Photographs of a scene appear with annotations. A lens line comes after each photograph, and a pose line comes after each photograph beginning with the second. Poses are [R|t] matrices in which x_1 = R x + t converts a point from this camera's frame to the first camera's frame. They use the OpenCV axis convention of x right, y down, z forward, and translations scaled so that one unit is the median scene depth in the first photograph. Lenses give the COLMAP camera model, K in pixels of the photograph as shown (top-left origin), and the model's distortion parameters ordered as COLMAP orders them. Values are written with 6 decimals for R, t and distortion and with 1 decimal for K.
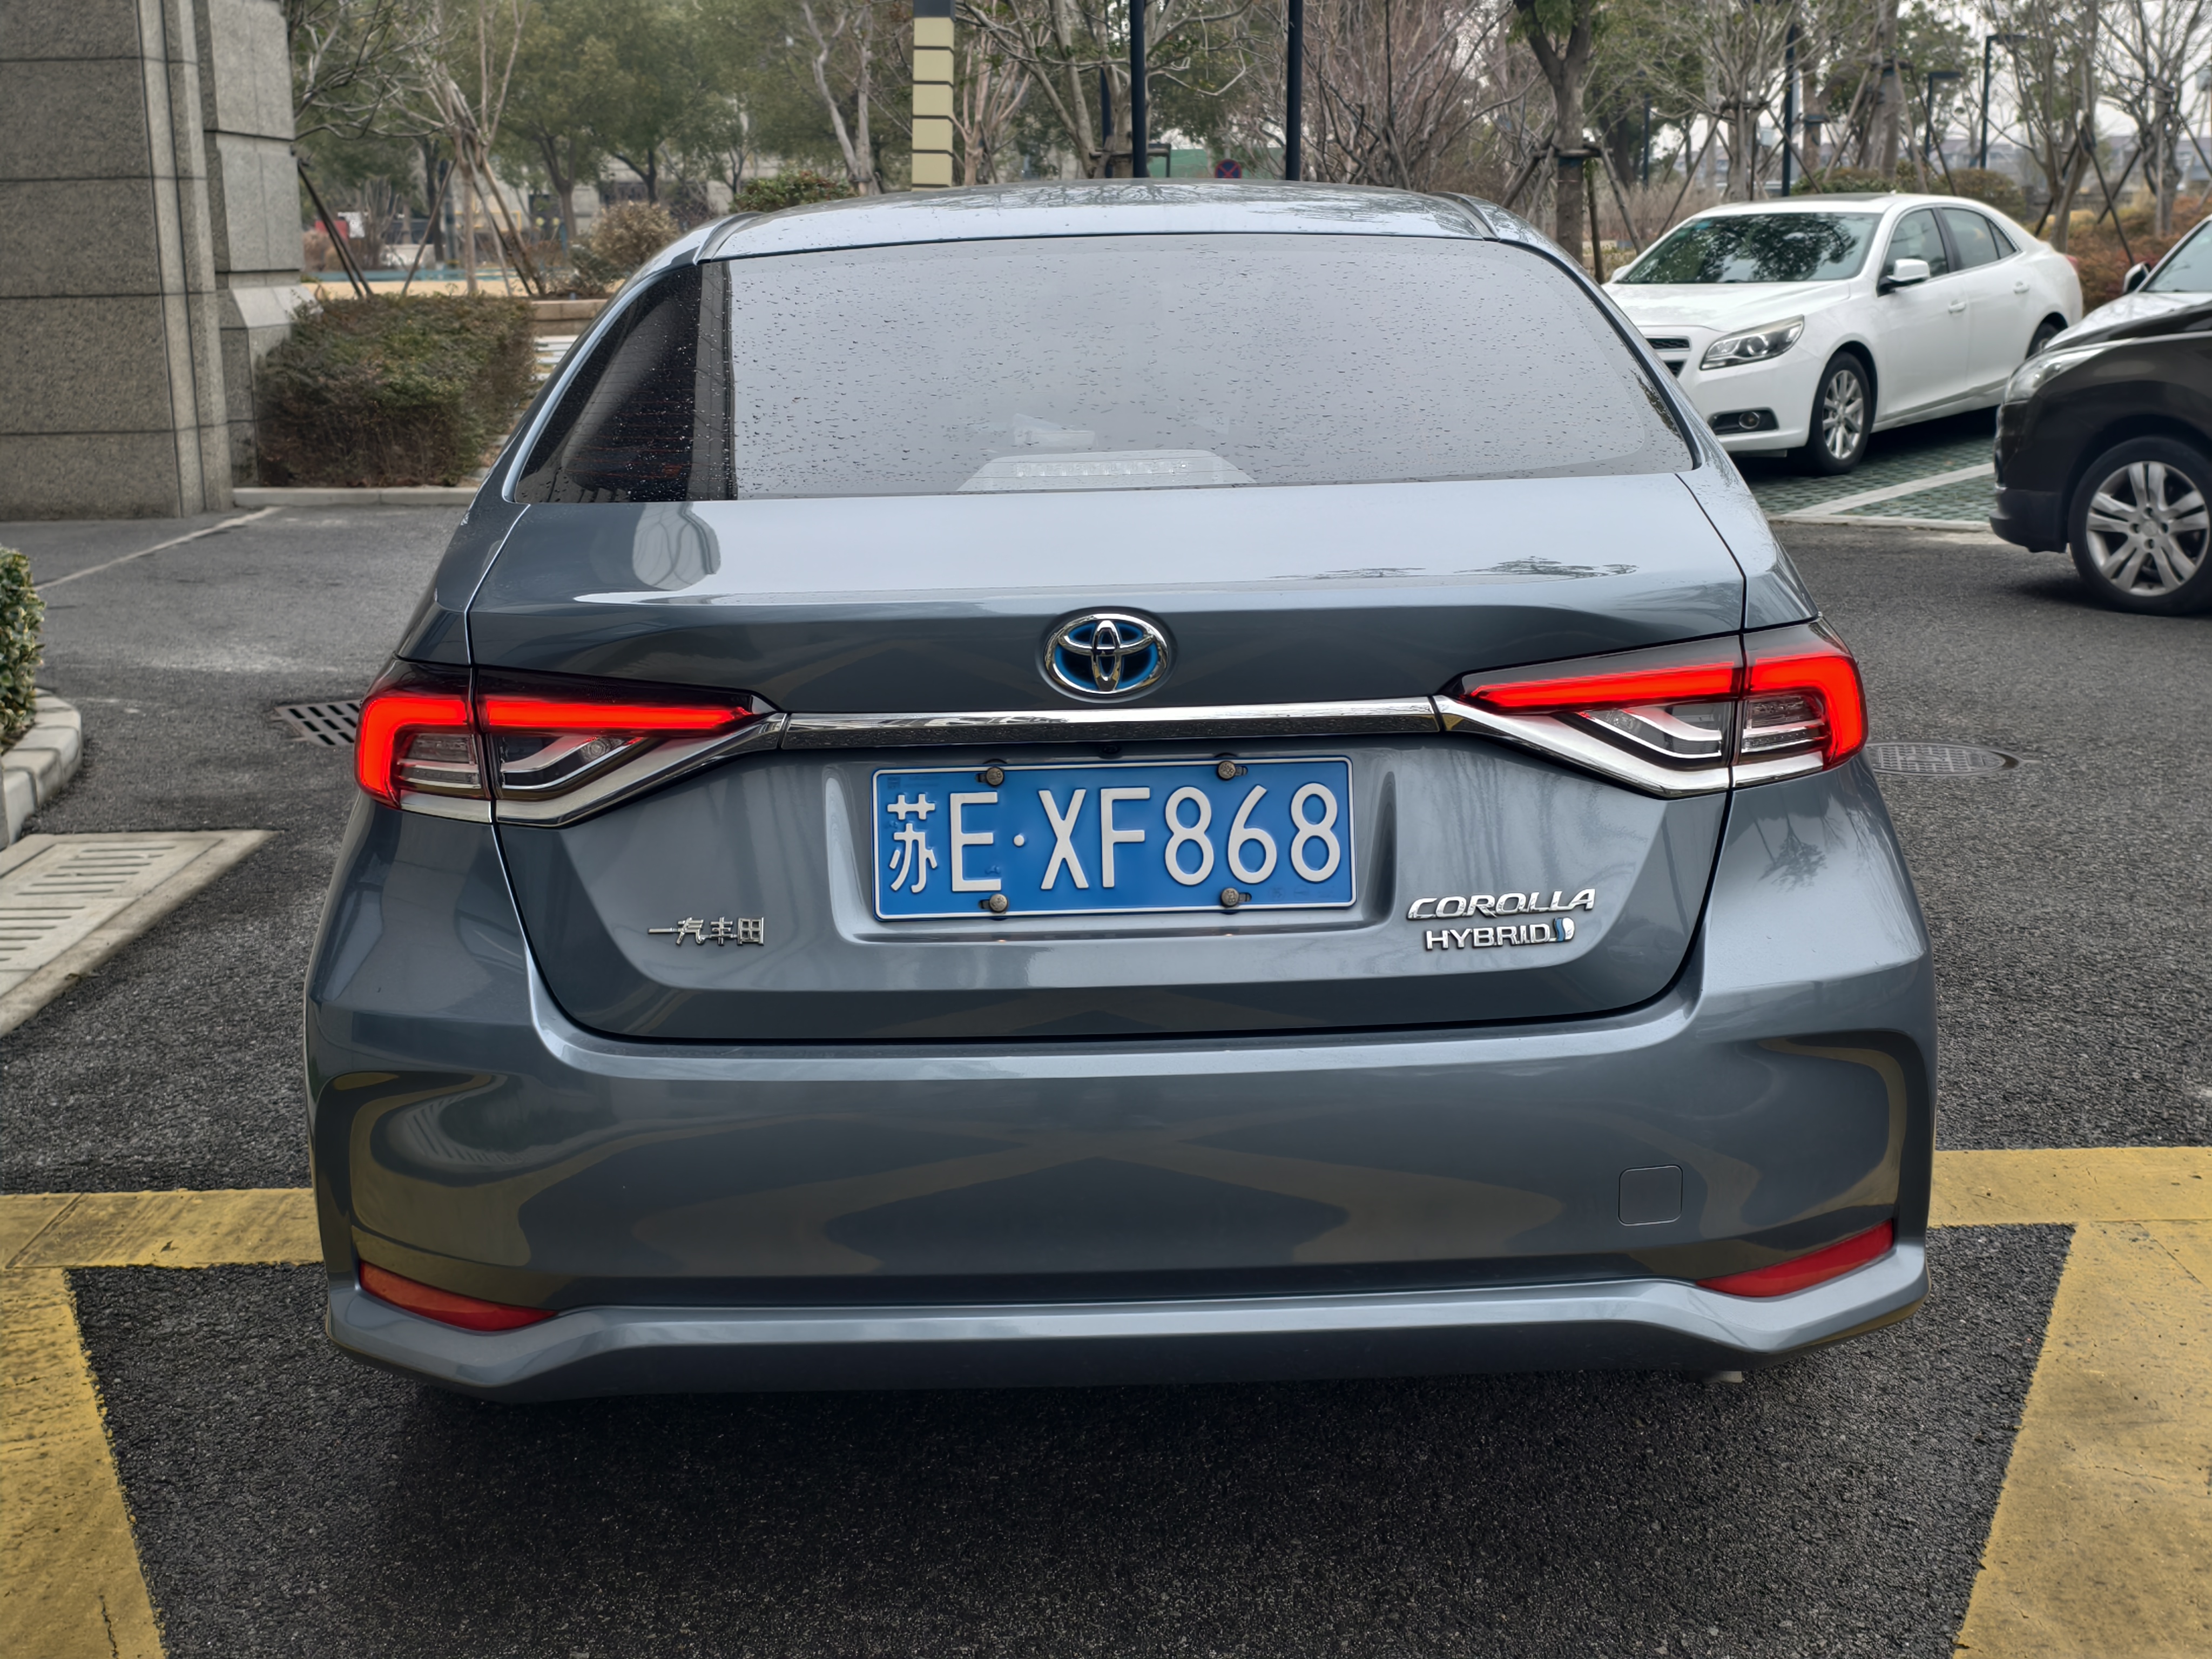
lens RADIAL K [[2741.1, 0, 1056.5], [0, 2741.1, 829.8], [0, 0, 1]] dist [0.015720, 0.016628]
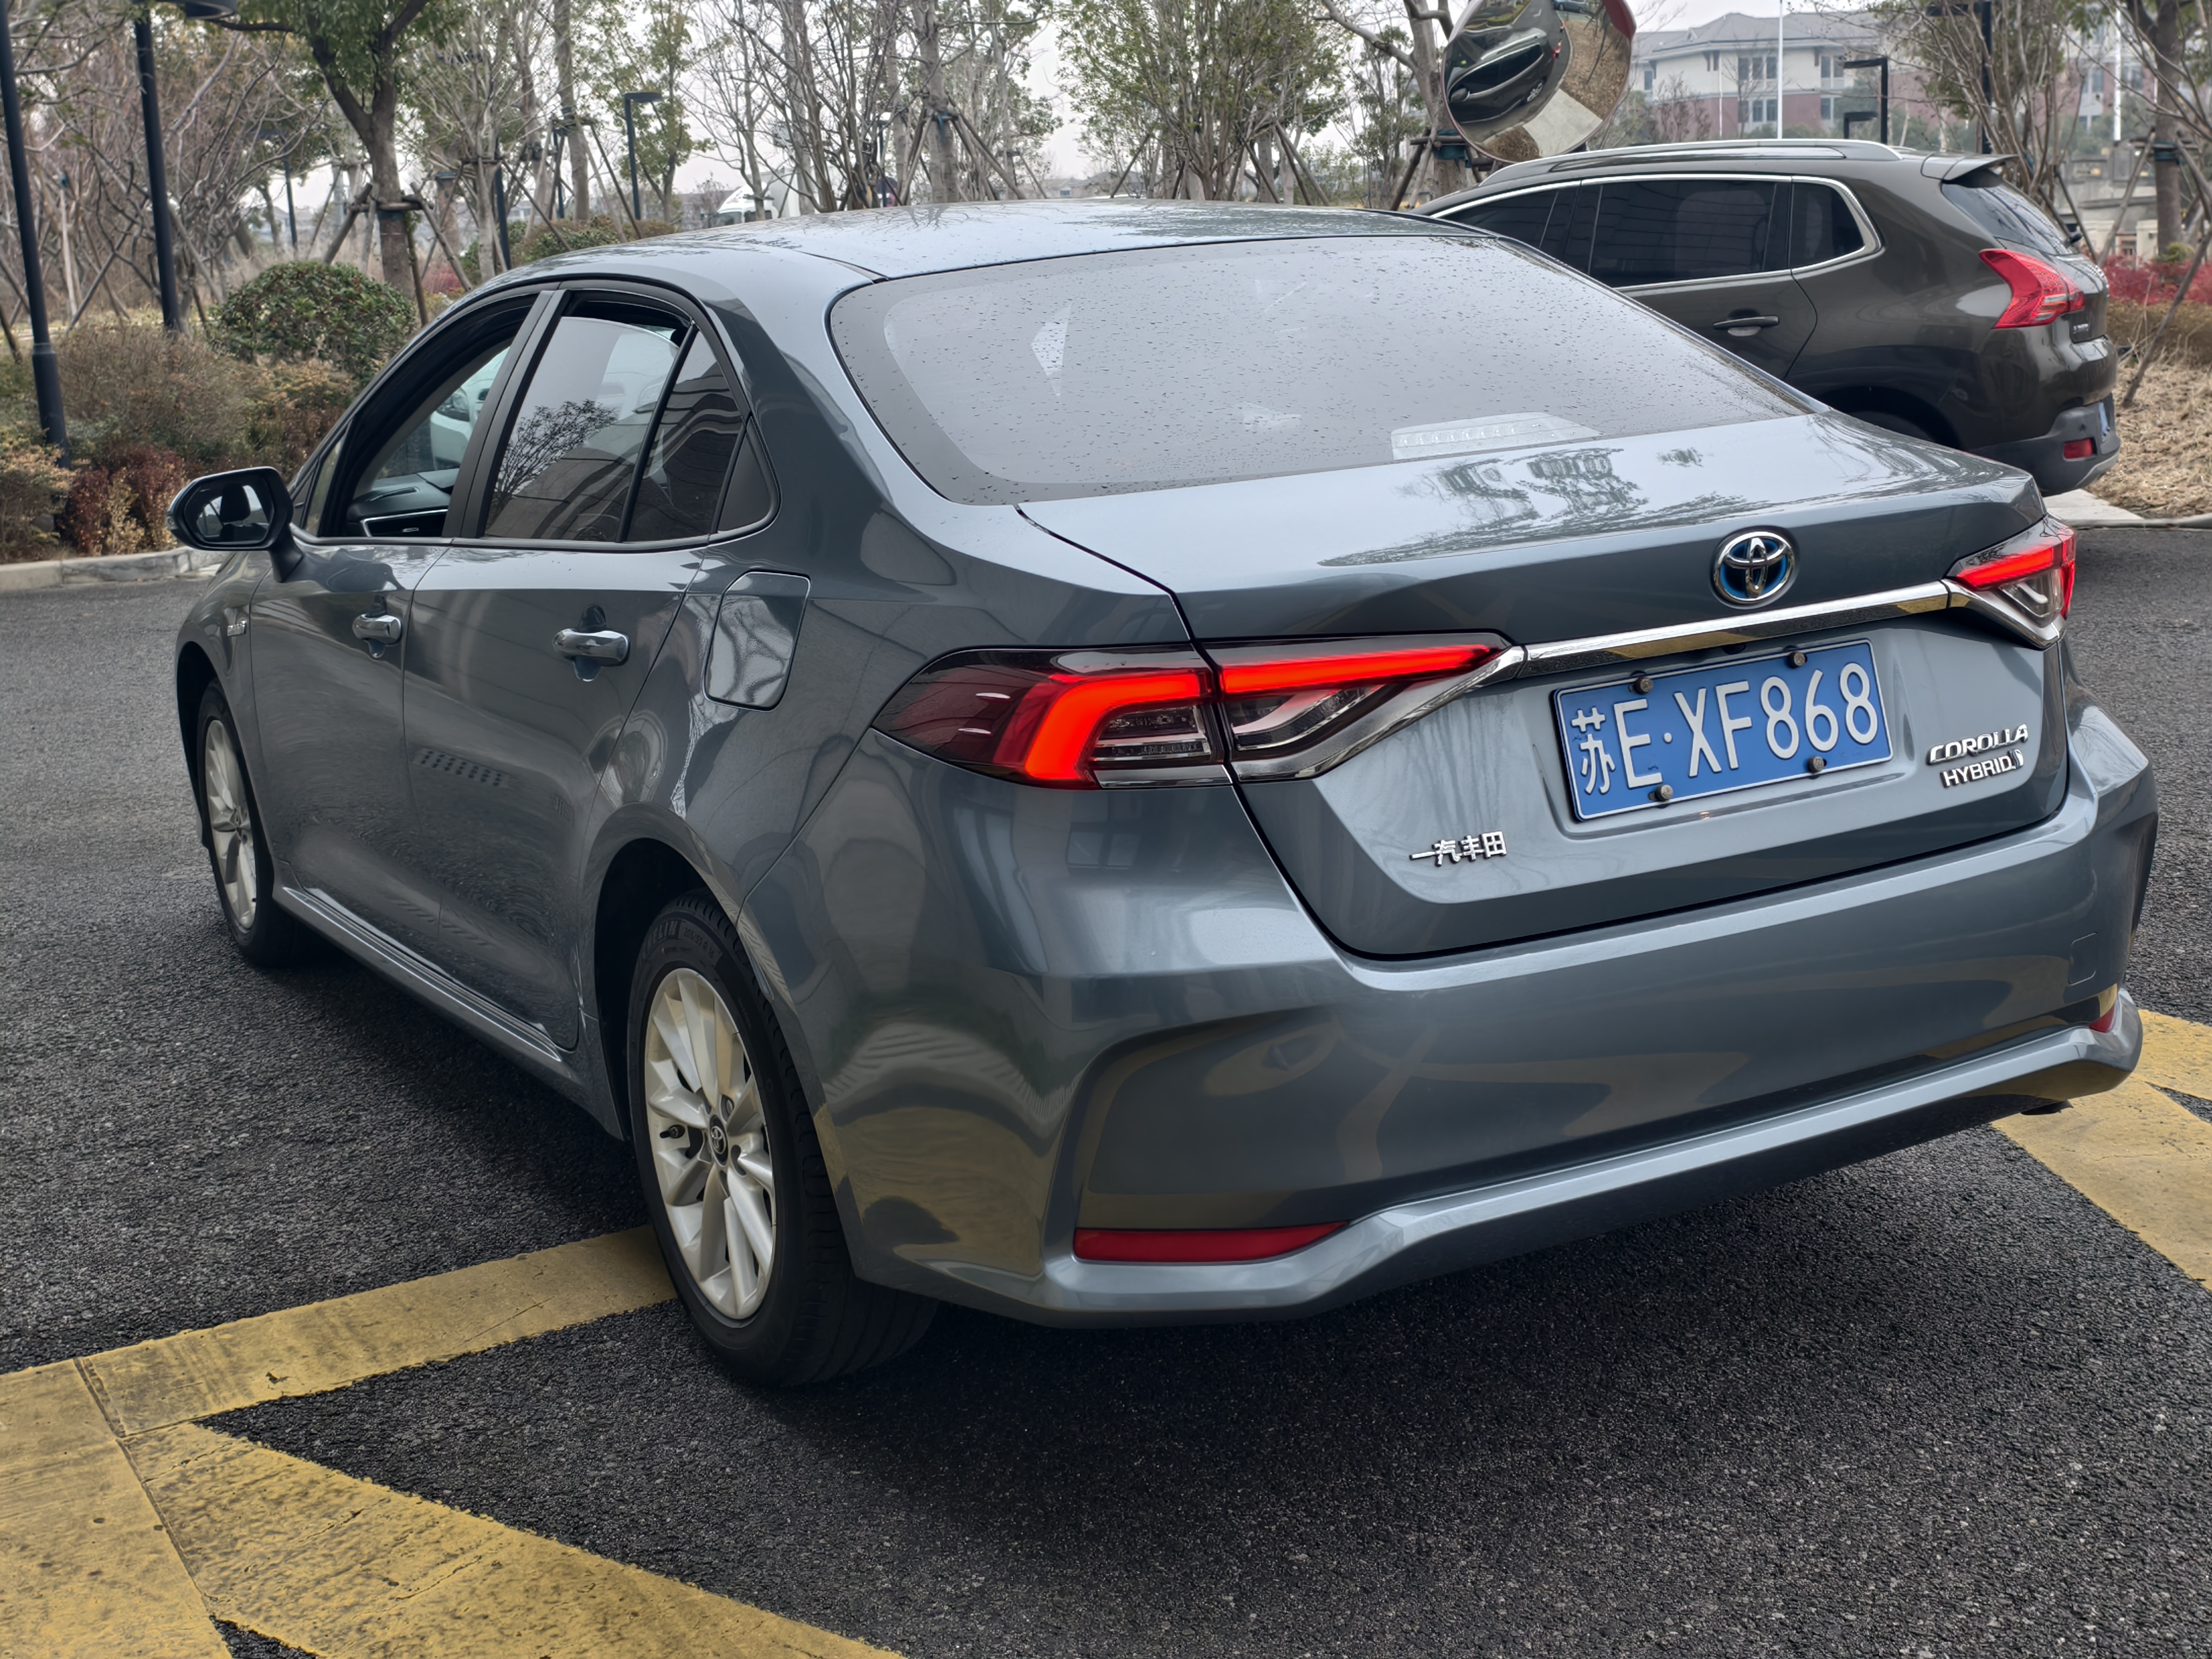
lens RADIAL K [[2741.1, 0, 1056.5], [0, 2741.1, 829.8], [0, 0, 1]] dist [0.015720, 0.016628]
pose [[0.873614, -0.126934, 0.469772, -0.792992], [0.136630, 0.990529, 0.013559, -0.008566], [-0.467044, 0.052340, 0.882683, 0.094616]]
